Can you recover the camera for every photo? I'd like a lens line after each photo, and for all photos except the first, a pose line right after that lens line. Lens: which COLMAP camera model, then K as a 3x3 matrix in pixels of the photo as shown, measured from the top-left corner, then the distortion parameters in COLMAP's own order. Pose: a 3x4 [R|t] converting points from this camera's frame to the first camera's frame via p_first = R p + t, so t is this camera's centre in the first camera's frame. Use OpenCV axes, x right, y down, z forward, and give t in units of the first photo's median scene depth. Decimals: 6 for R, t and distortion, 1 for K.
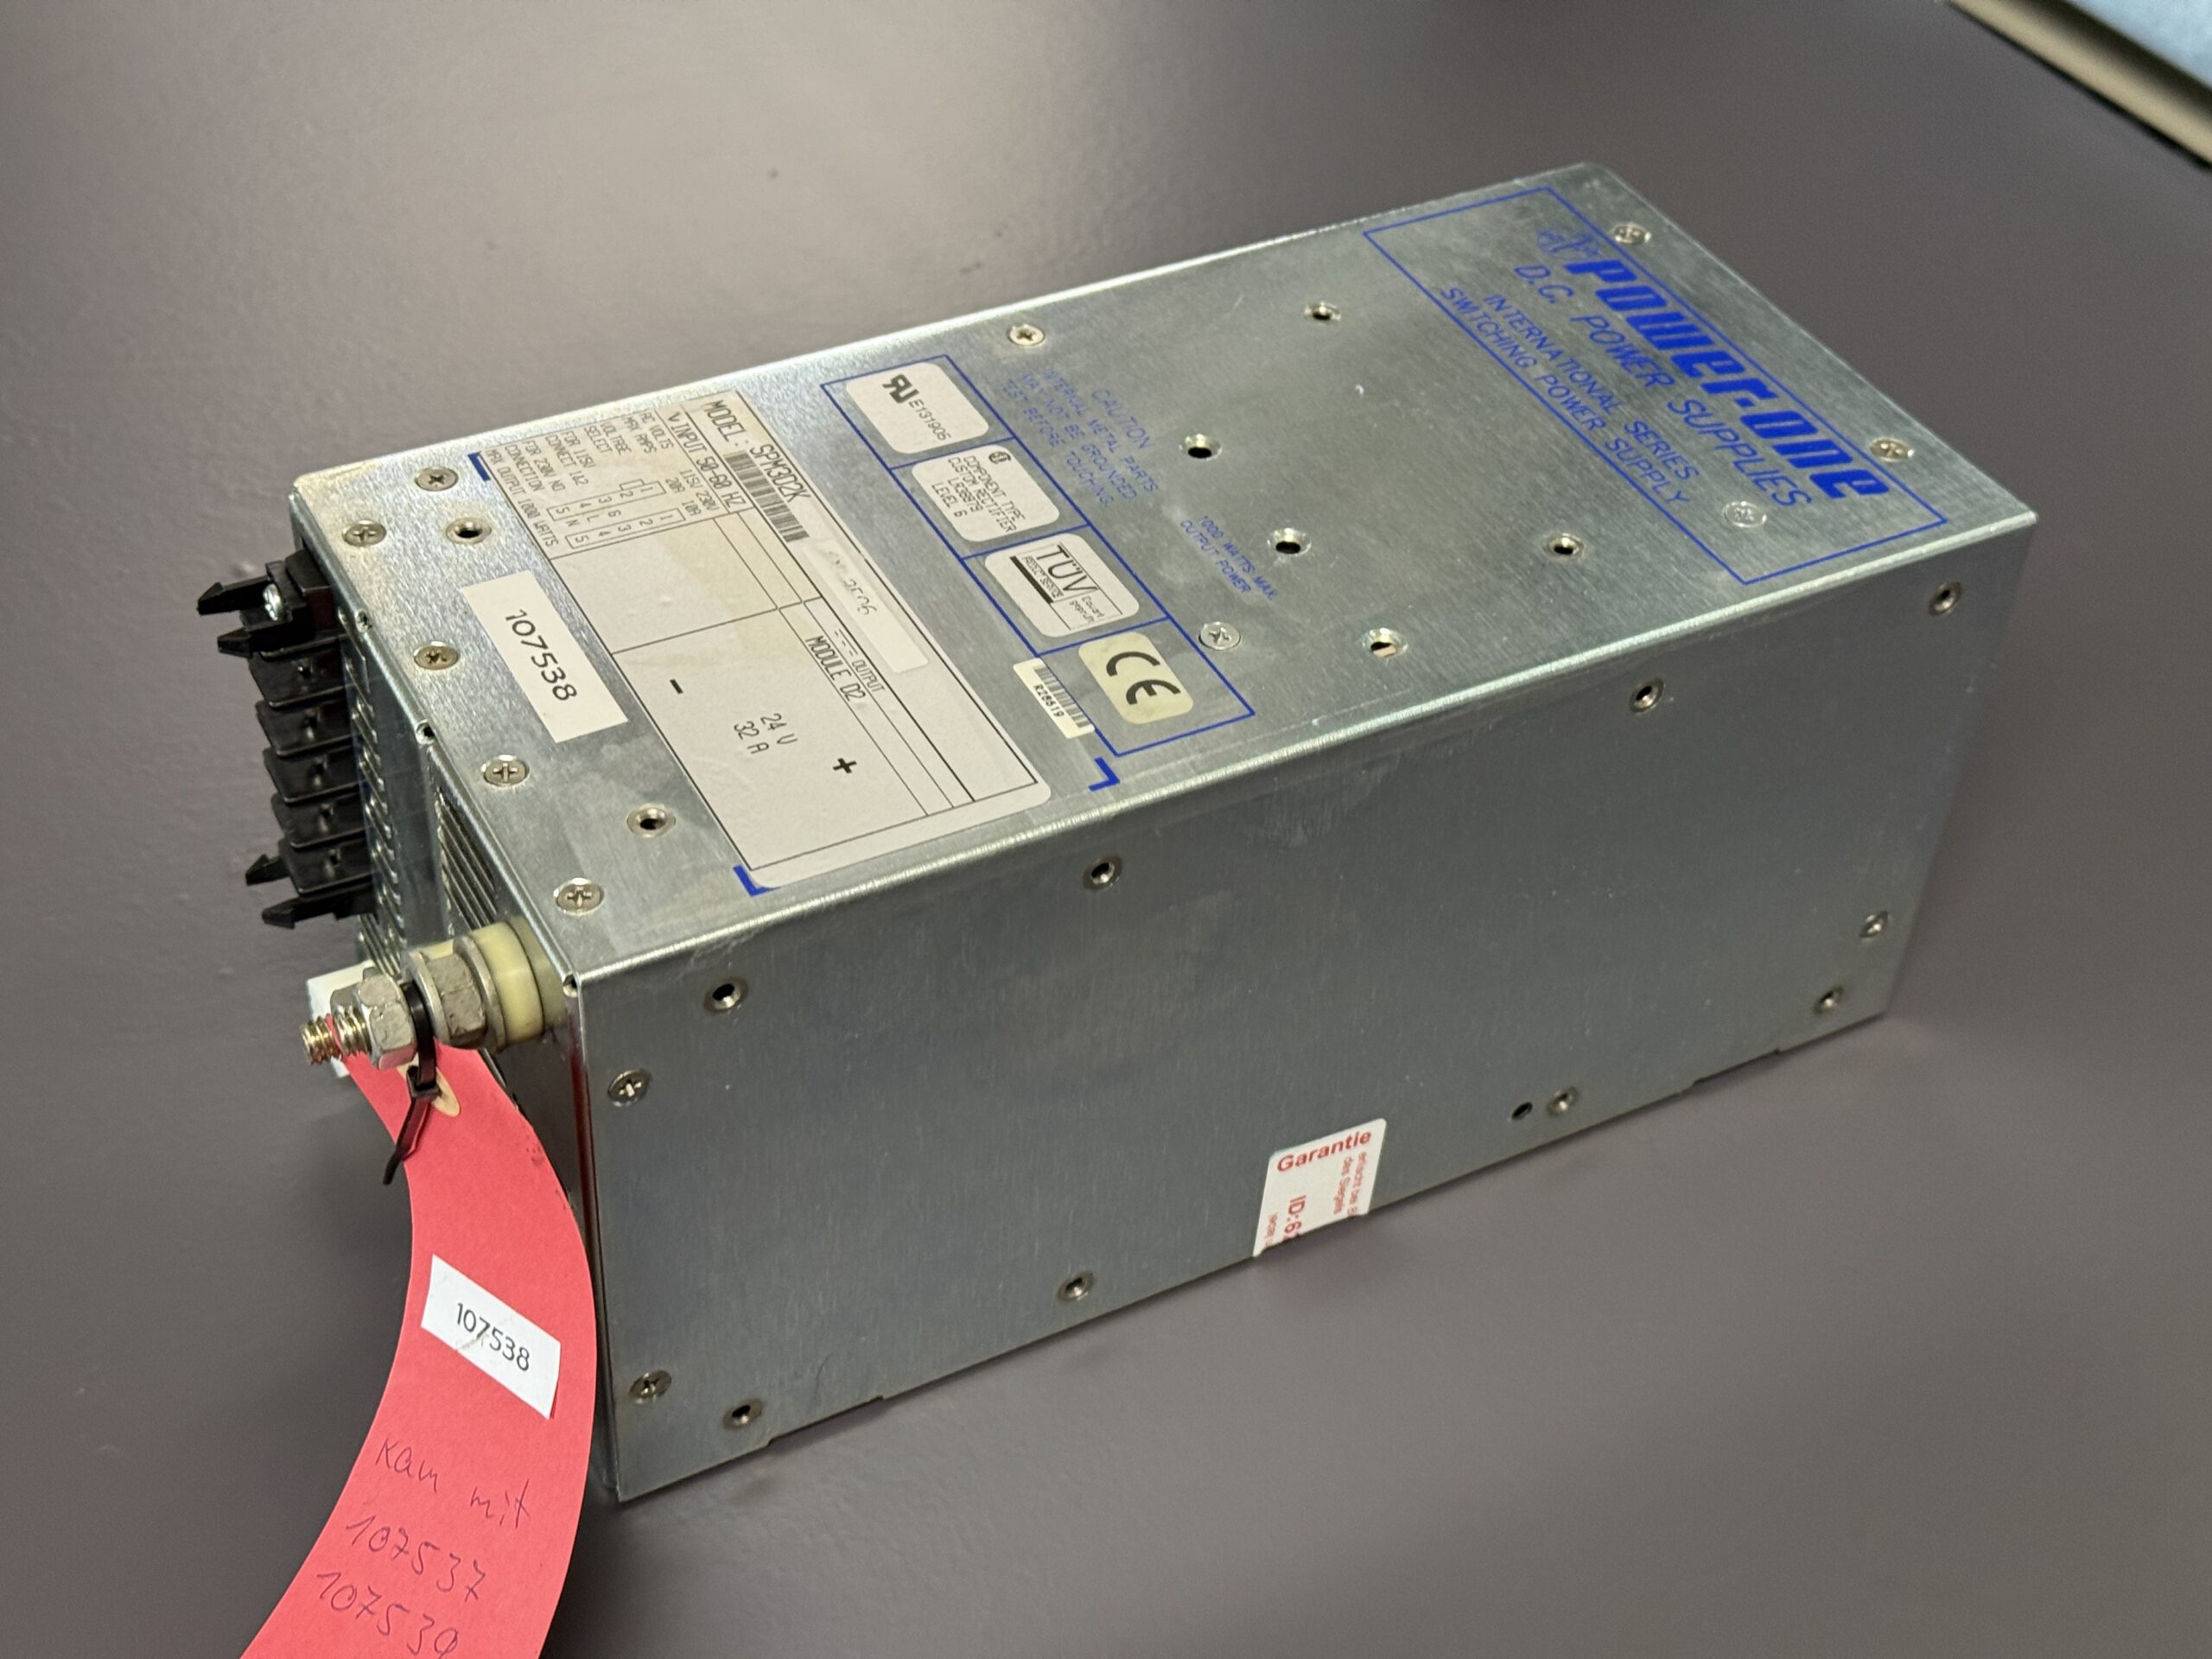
lens RADIAL K [[3142.8, 0, 1100.0], [0, 3142.8, 814.6], [0, 0, 1]] dist [0.141626, 0.000000]
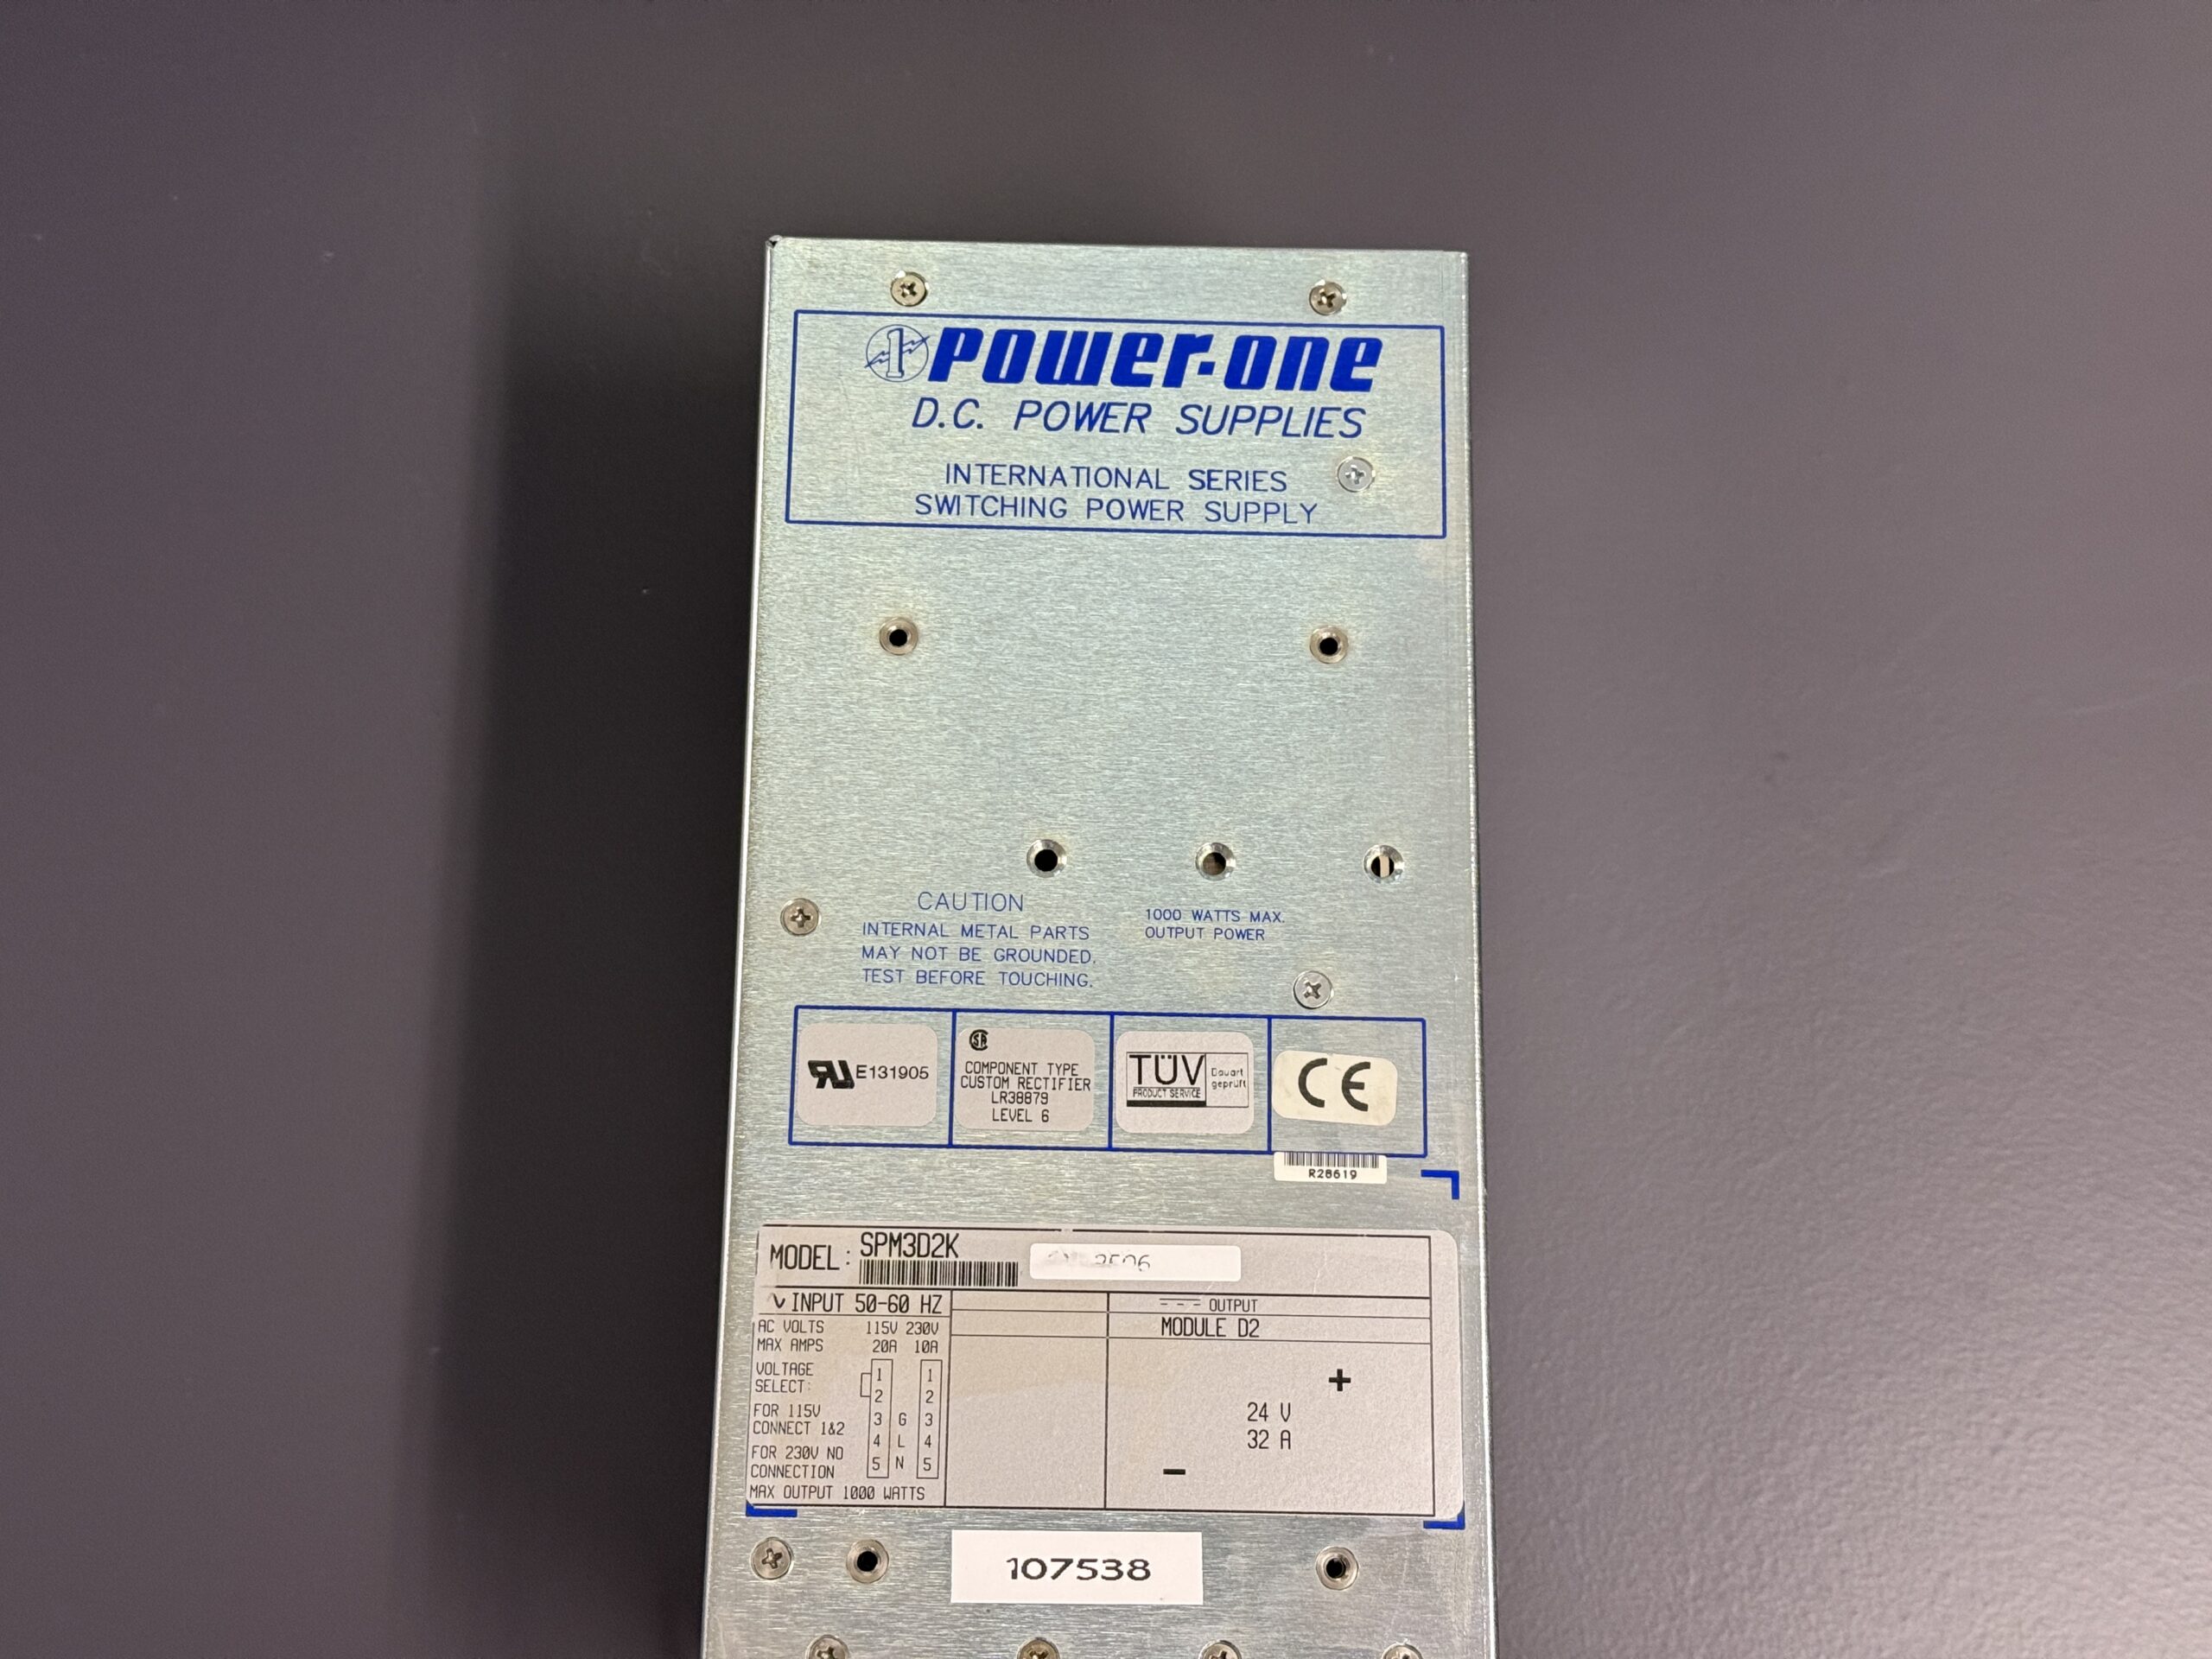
lens RADIAL K [[3142.8, 0, 1107.6], [0, 3142.8, 824.8], [0, 0, 1]] dist [0.141626, 0.000000]
pose [[0.481073, -0.854660, 0.195256, -0.154815], [0.576979, 0.476347, 0.663467, -0.818325], [-0.660049, -0.206518, 0.722278, 0.250216]]
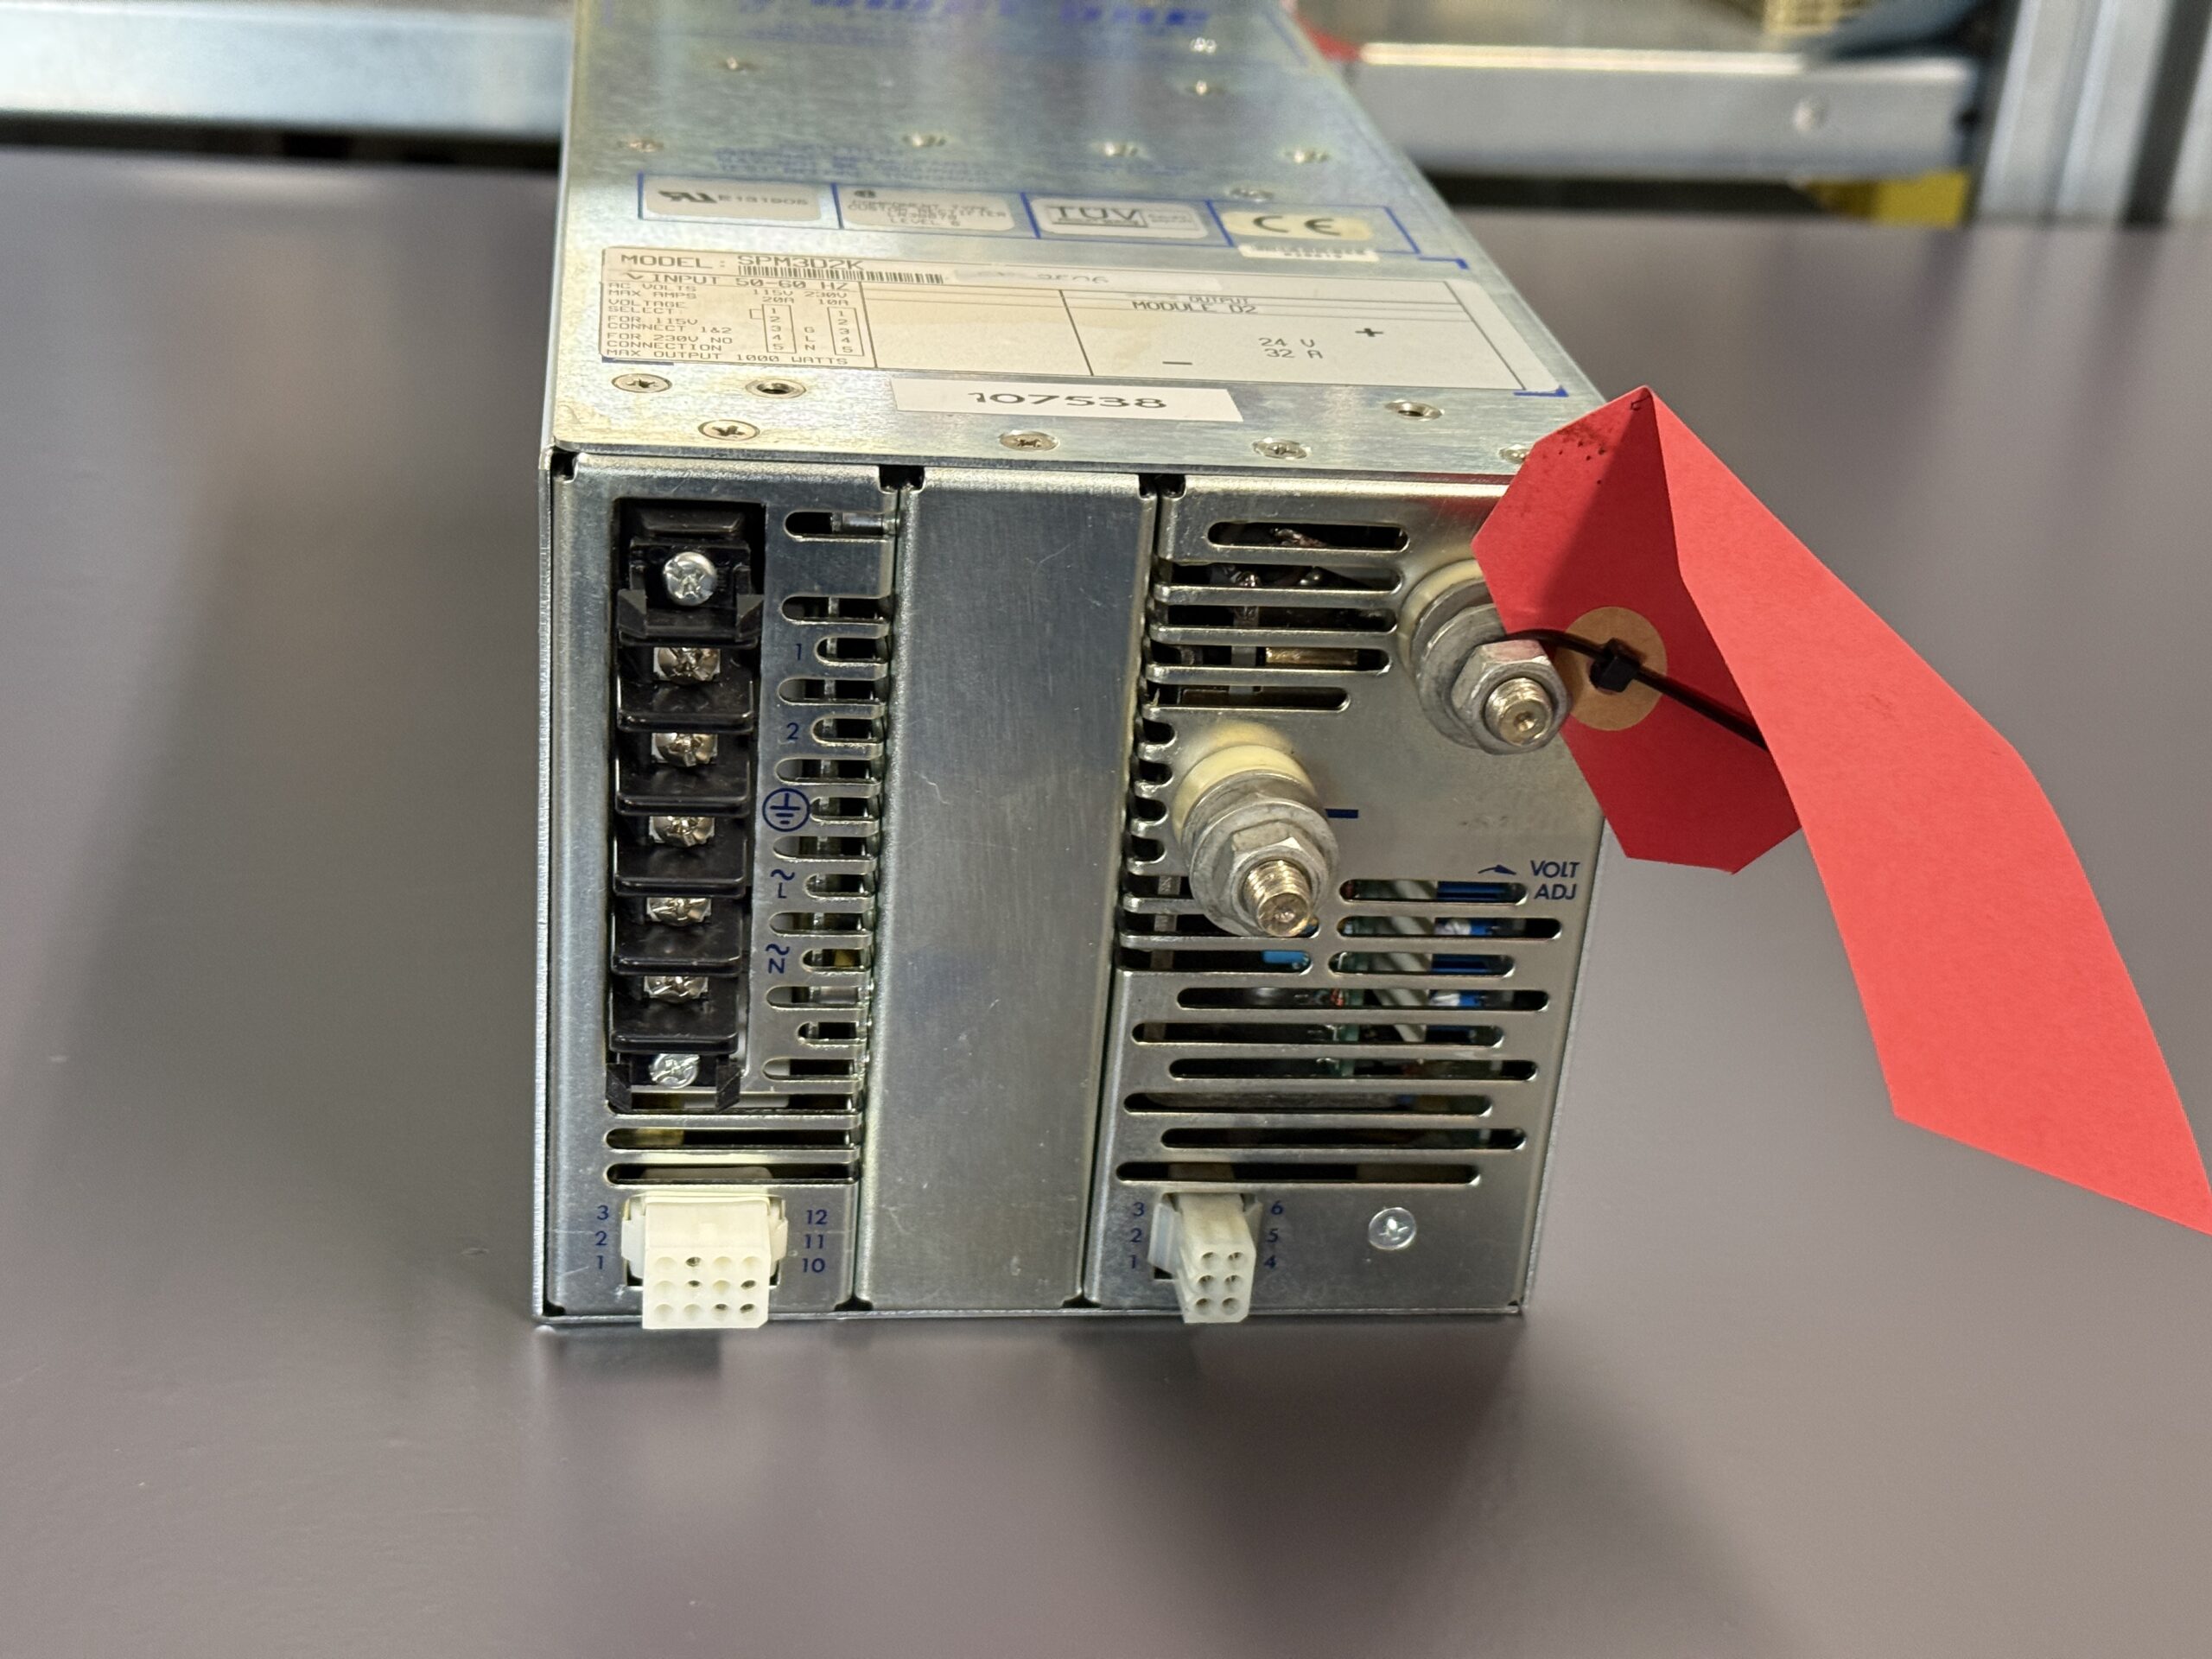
lens RADIAL K [[3142.8, 0, 1099.9], [0, 3142.8, 838.7], [0, 0, 1]] dist [0.141626, 0.000000]
pose [[0.354691, -0.432056, 0.829169, -0.806493], [0.568994, 0.803449, 0.175257, -0.088950], [-0.741917, 0.409630, 0.530814, 0.582184]]
